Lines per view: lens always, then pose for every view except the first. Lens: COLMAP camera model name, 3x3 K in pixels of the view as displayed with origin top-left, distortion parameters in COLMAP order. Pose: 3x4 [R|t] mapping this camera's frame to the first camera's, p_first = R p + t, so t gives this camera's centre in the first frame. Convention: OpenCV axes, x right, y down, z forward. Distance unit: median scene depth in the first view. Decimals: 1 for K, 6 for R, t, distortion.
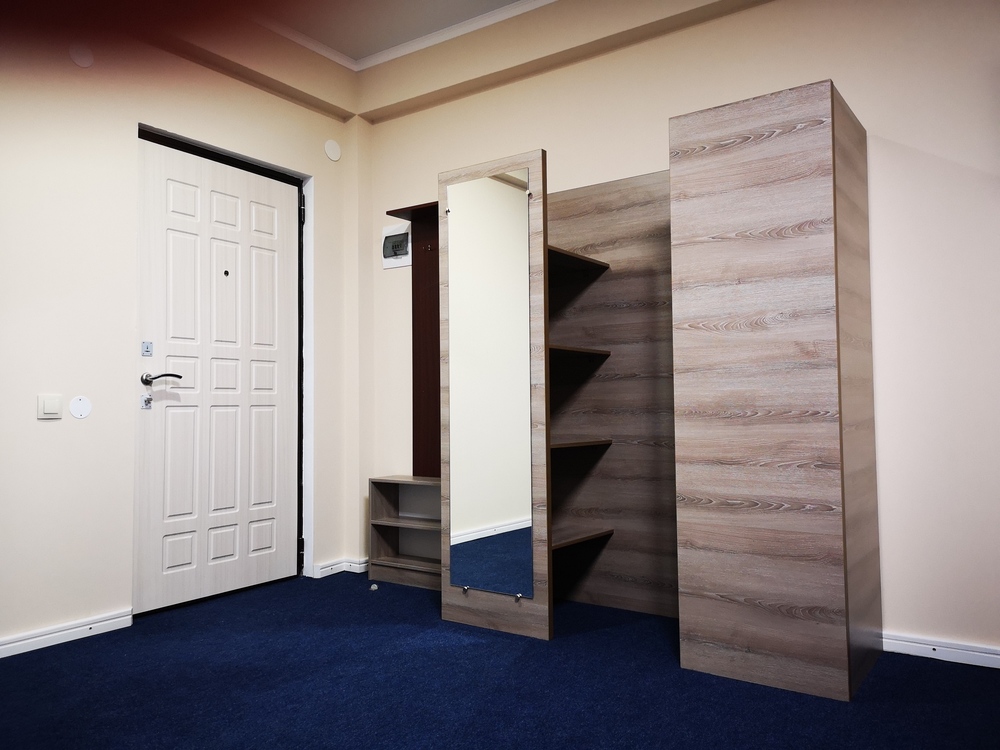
lens RADIAL K [[770.6, 0, 498.6], [0, 770.6, 373.5], [0, 0, 1]] dist [0.055697, -0.050489]
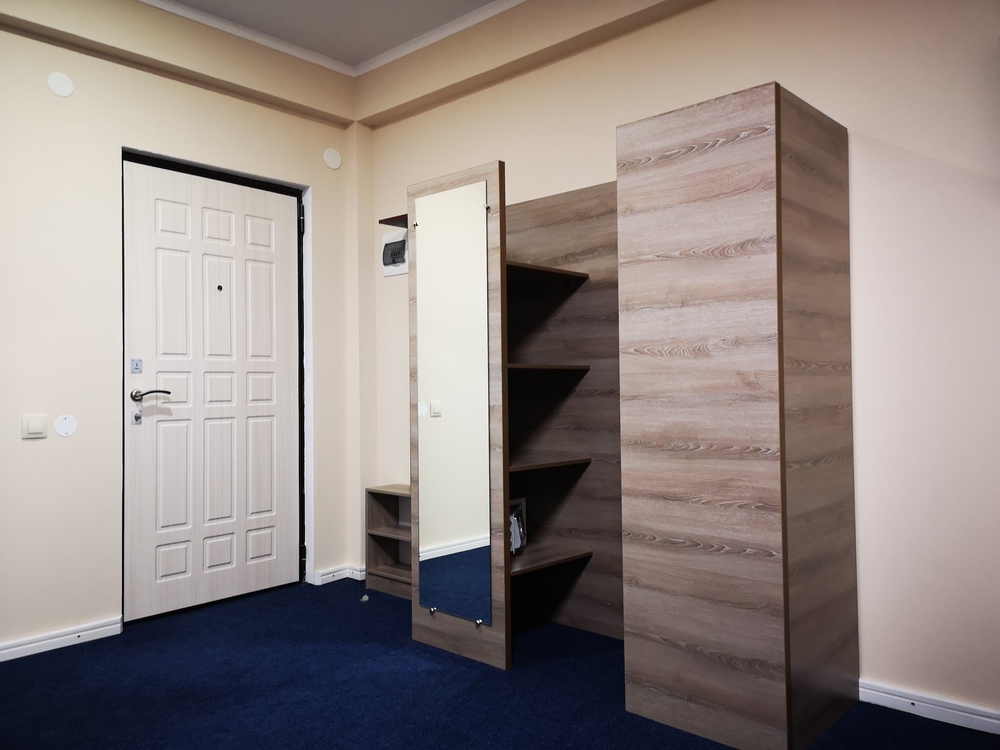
lens RADIAL K [[770.6, 0, 498.6], [0, 770.6, 373.5], [0, 0, 1]] dist [0.055697, -0.050489]
pose [[0.991432, -0.003528, -0.130579, 0.202429], [0.007278, 0.999574, 0.028255, -0.060376], [0.130423, -0.028964, 0.991035, 0.048864]]
